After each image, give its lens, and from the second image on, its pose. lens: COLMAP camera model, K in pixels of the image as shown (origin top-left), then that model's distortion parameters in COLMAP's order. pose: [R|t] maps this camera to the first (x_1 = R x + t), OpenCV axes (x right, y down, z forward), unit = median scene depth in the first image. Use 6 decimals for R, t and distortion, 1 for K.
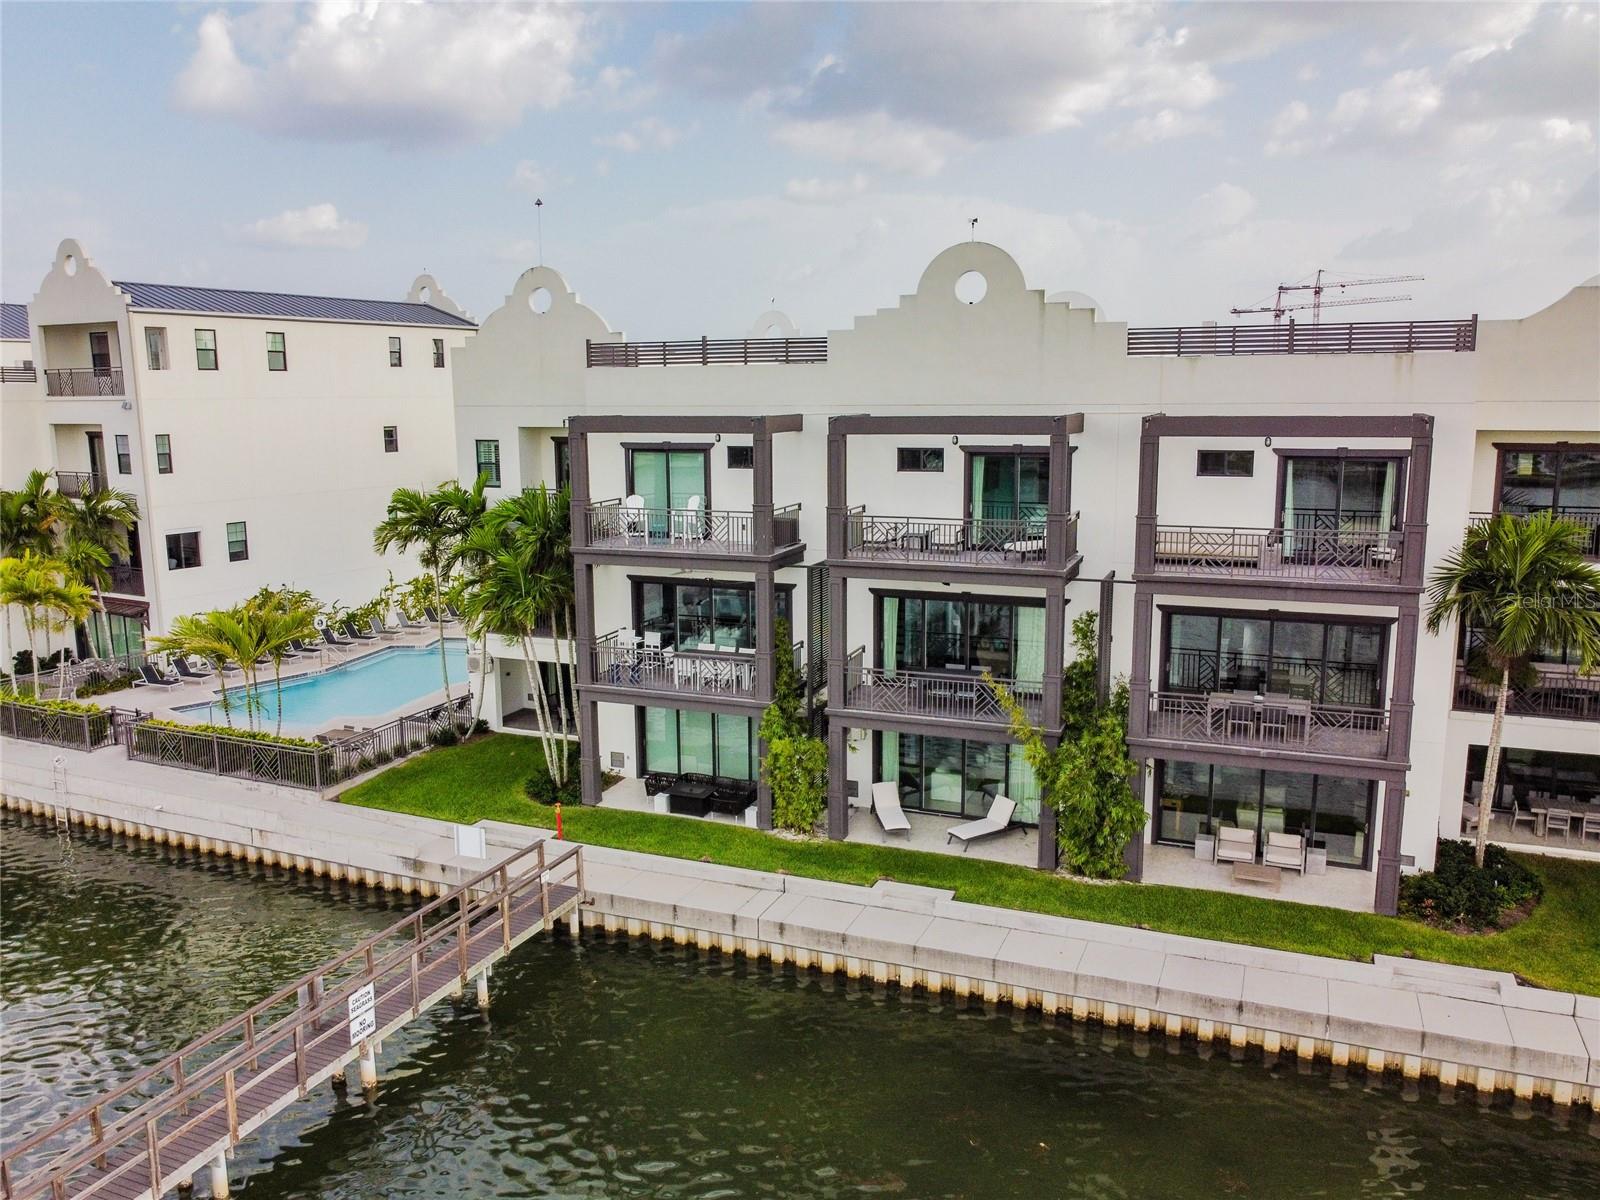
lens RADIAL K [[1198.0, 0, 800.0], [0, 1198.0, 600.0], [0, 0, 1]] dist [-0.007118, -0.003170]
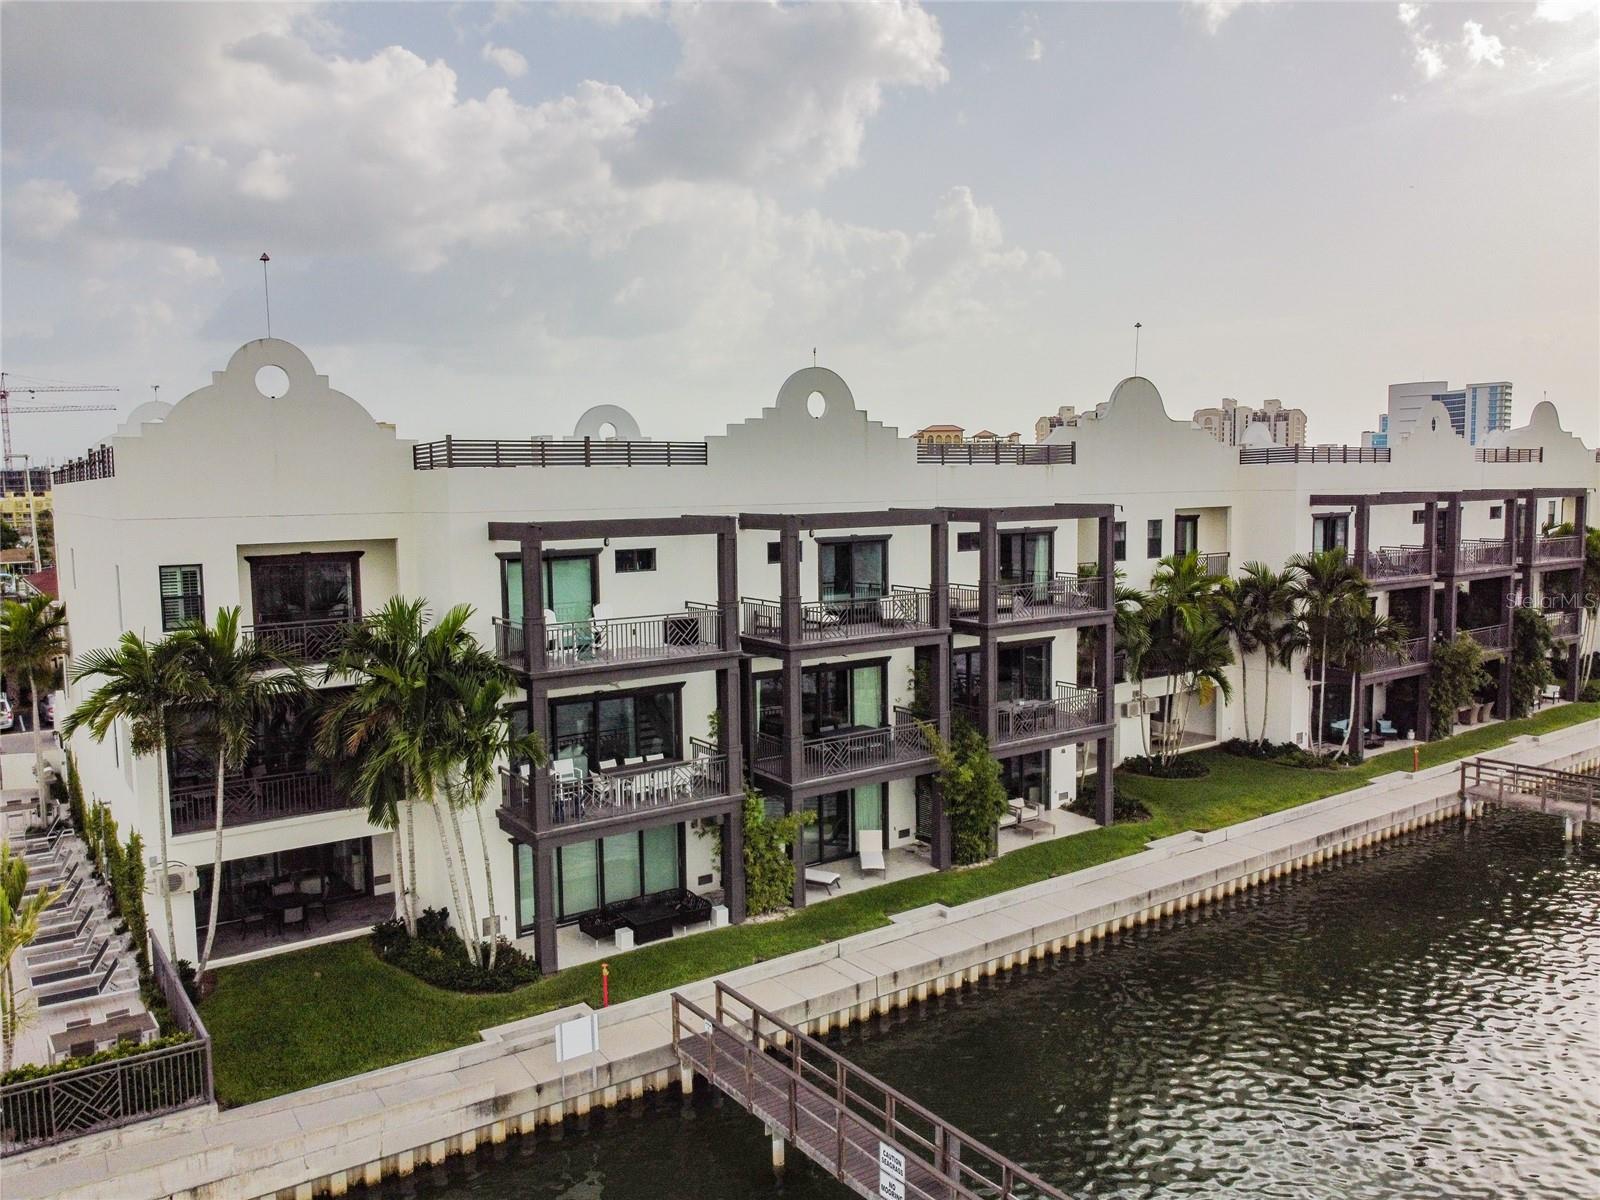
lens RADIAL K [[1250.5, 0, 800.0], [0, 1250.5, 600.0], [0, 0, 1]] dist [0.004698, 0.001436]
pose [[0.525431, -0.075391, 0.847489, -0.826117], [0.160900, 0.986898, -0.011964, -0.052277], [-0.835484, 0.142647, 0.530678, 0.342977]]
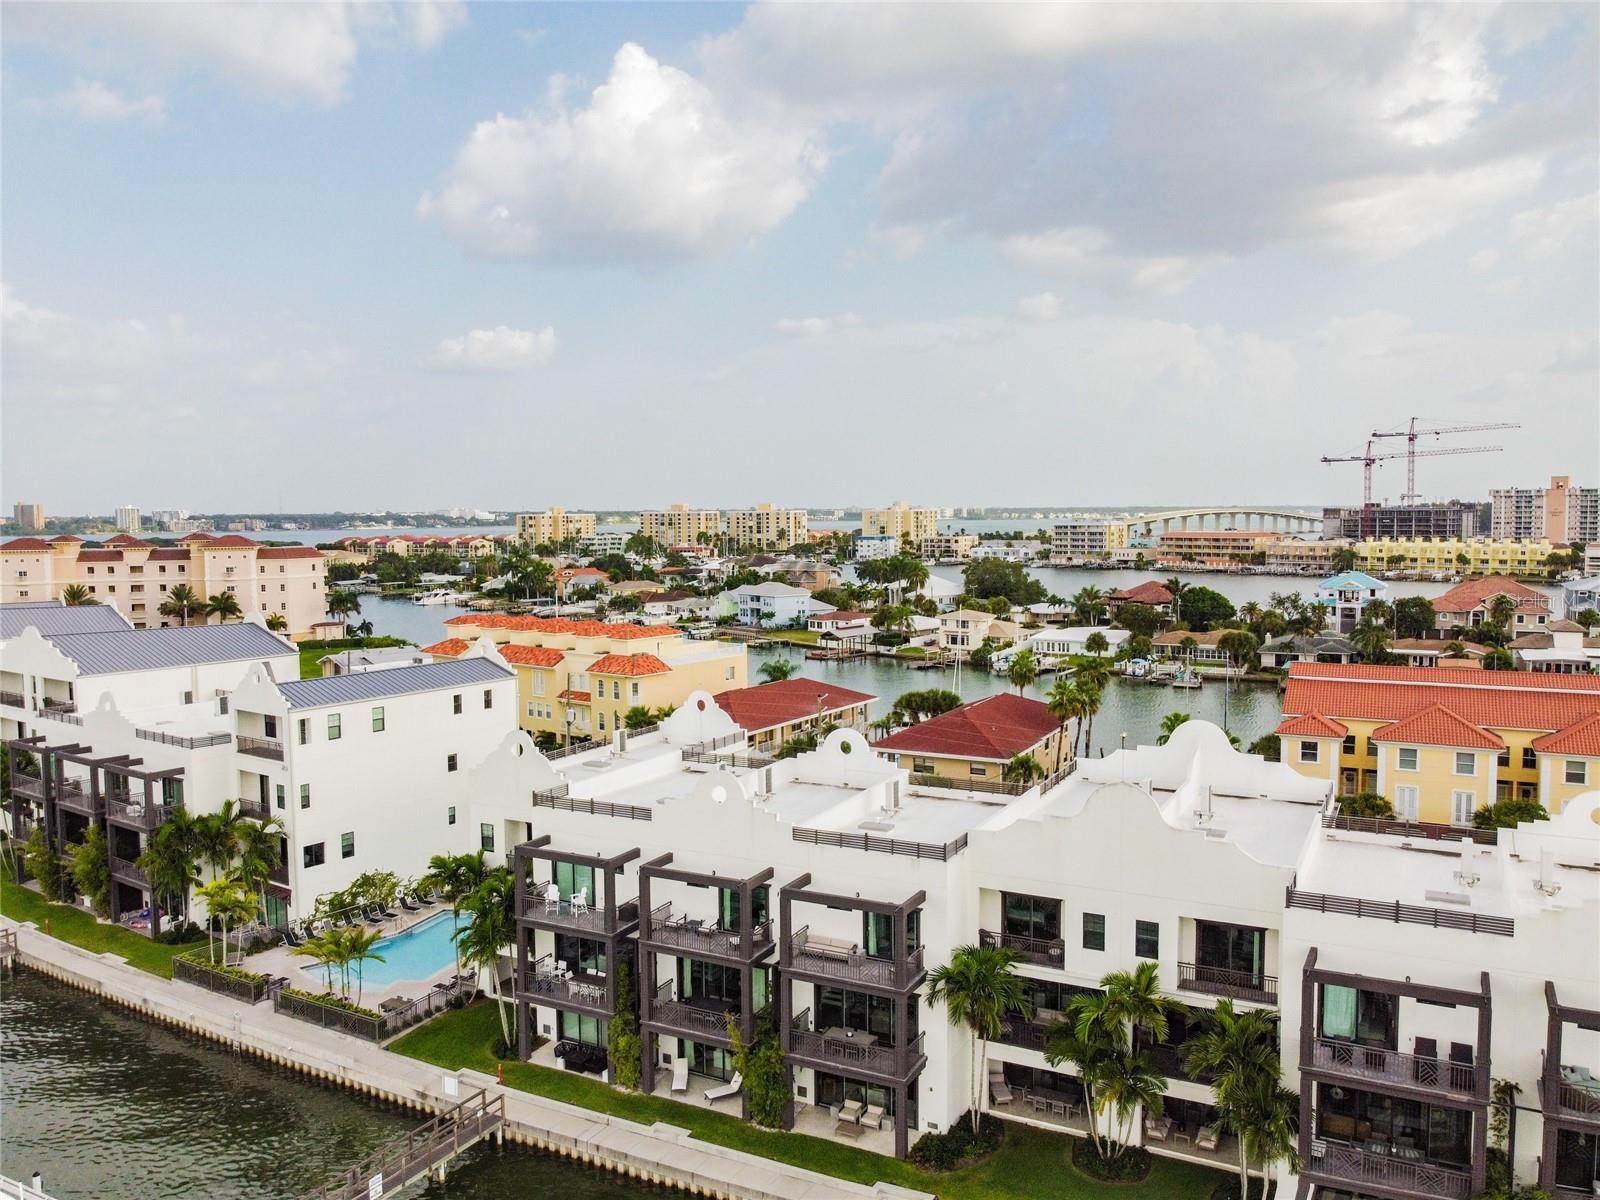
lens RADIAL K [[1198.0, 0, 800.0], [0, 1198.0, 600.0], [0, 0, 1]] dist [-0.007118, -0.003170]
pose [[0.995176, 0.006261, -0.097904, 0.403147], [-0.015836, 0.995127, -0.097325, -0.343670], [0.096818, 0.098406, 0.990425, -0.782877]]
